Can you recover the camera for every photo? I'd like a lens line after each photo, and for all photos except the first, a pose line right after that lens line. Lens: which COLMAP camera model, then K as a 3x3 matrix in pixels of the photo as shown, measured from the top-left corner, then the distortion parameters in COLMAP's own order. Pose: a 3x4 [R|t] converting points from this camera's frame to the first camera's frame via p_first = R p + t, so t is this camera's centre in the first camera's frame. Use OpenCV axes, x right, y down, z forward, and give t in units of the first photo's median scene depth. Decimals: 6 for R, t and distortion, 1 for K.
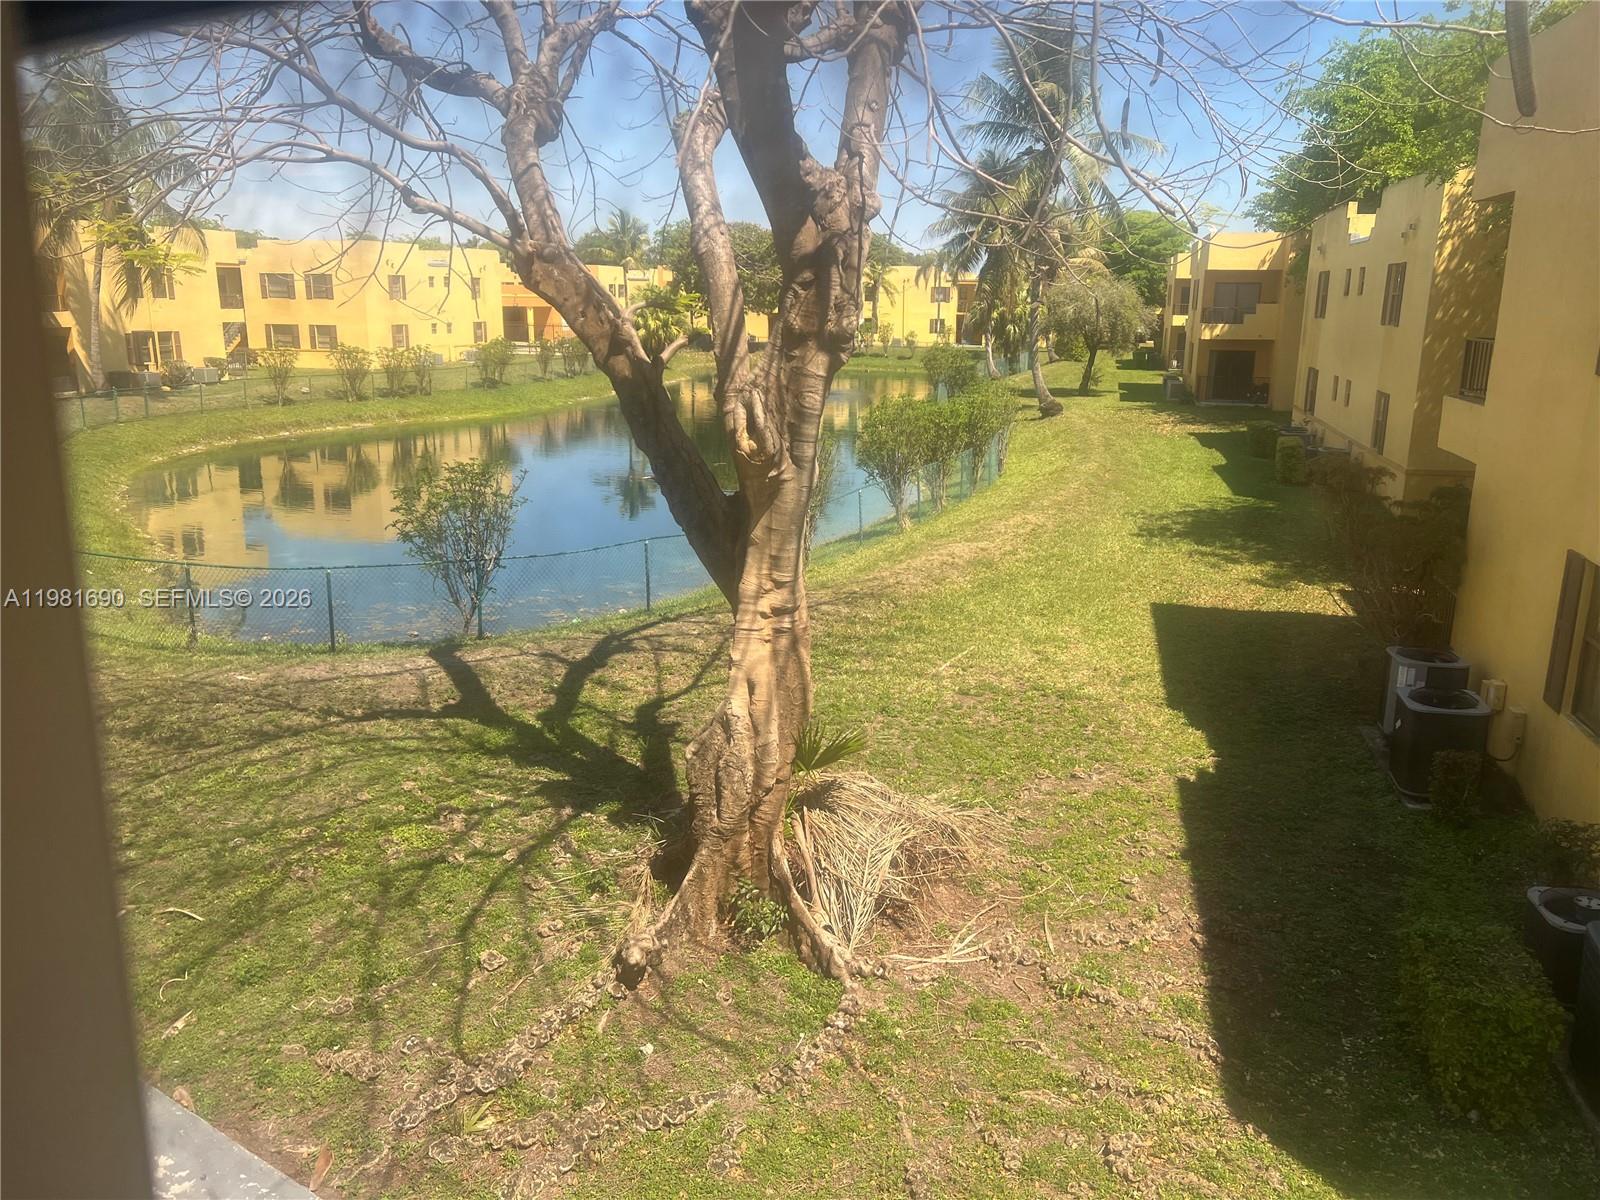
lens RADIAL K [[1211.3, 0, 800.0], [0, 1211.3, 600.0], [0, 0, 1]] dist [0.073757, -0.084955]
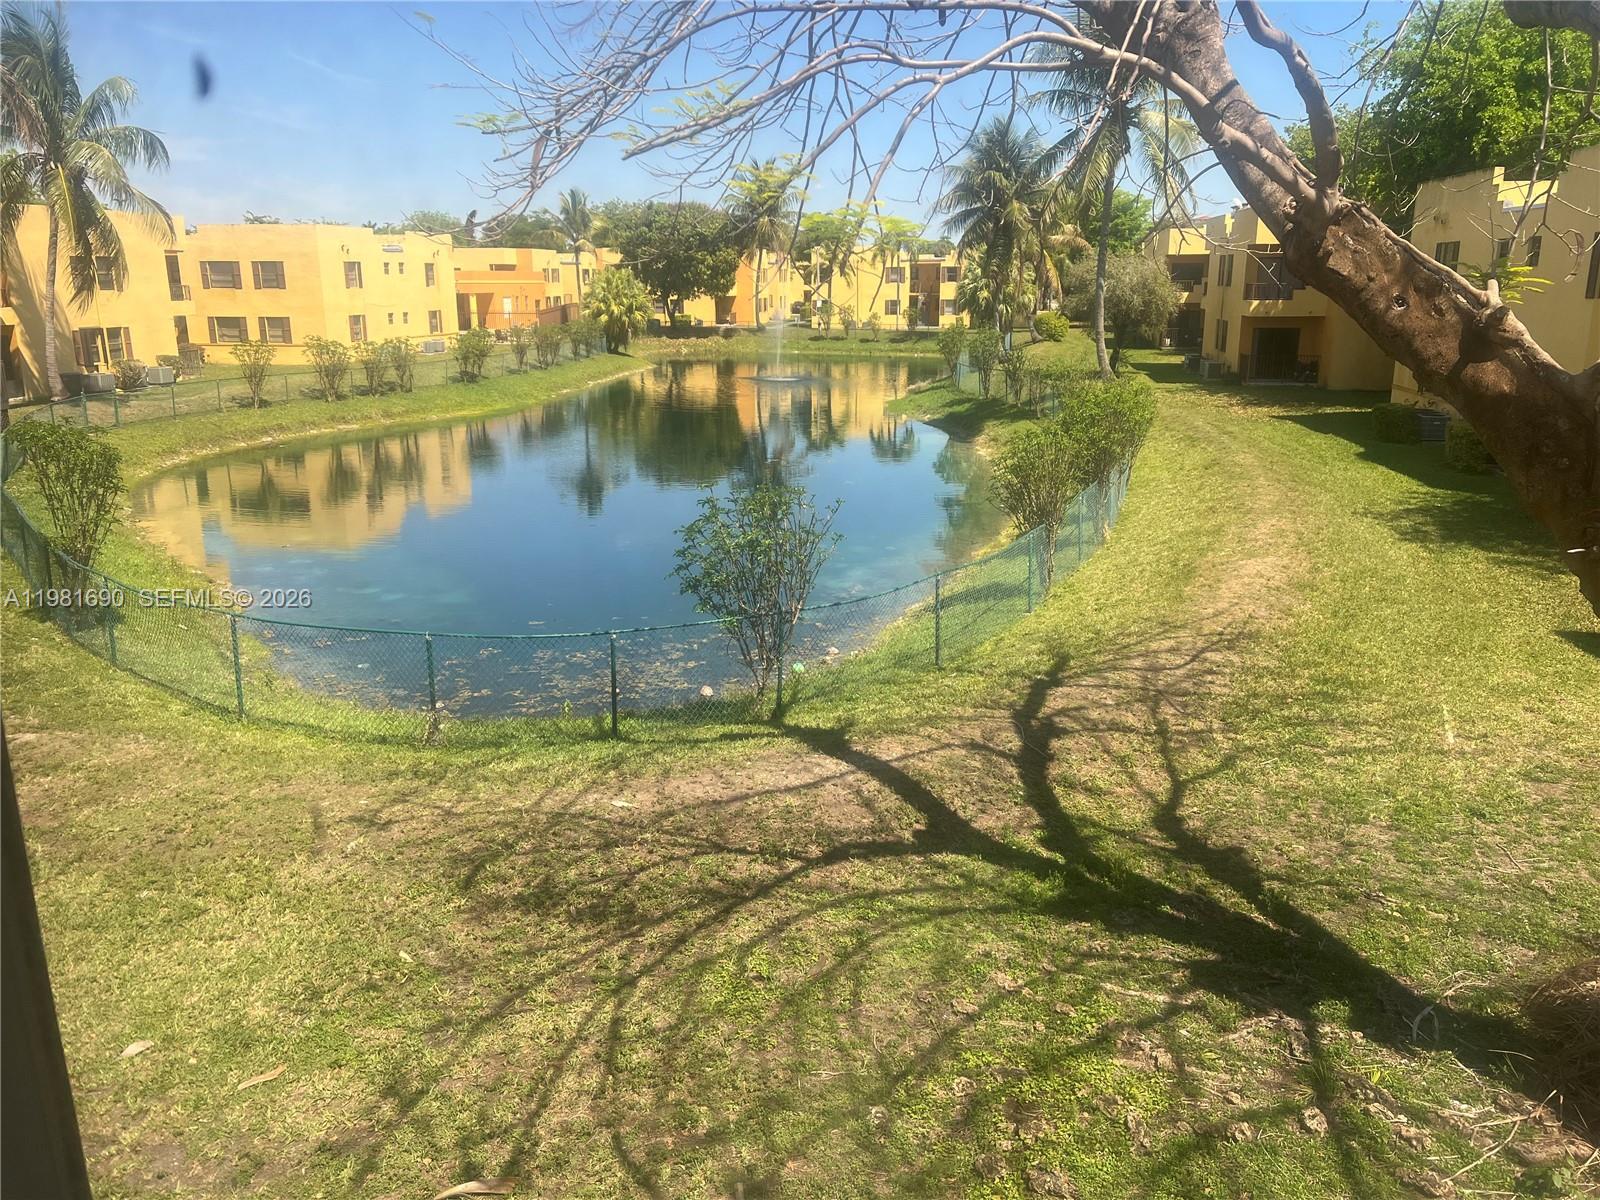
lens RADIAL K [[1226.4, 0, 808.3], [0, 1226.4, 596.7], [0, 0, 1]] dist [0.068521, -0.078376]
pose [[0.996572, -0.033881, 0.075473, -0.089013], [0.033234, 0.999399, 0.009813, -0.014649], [-0.075761, -0.007271, 0.997100, 0.056273]]
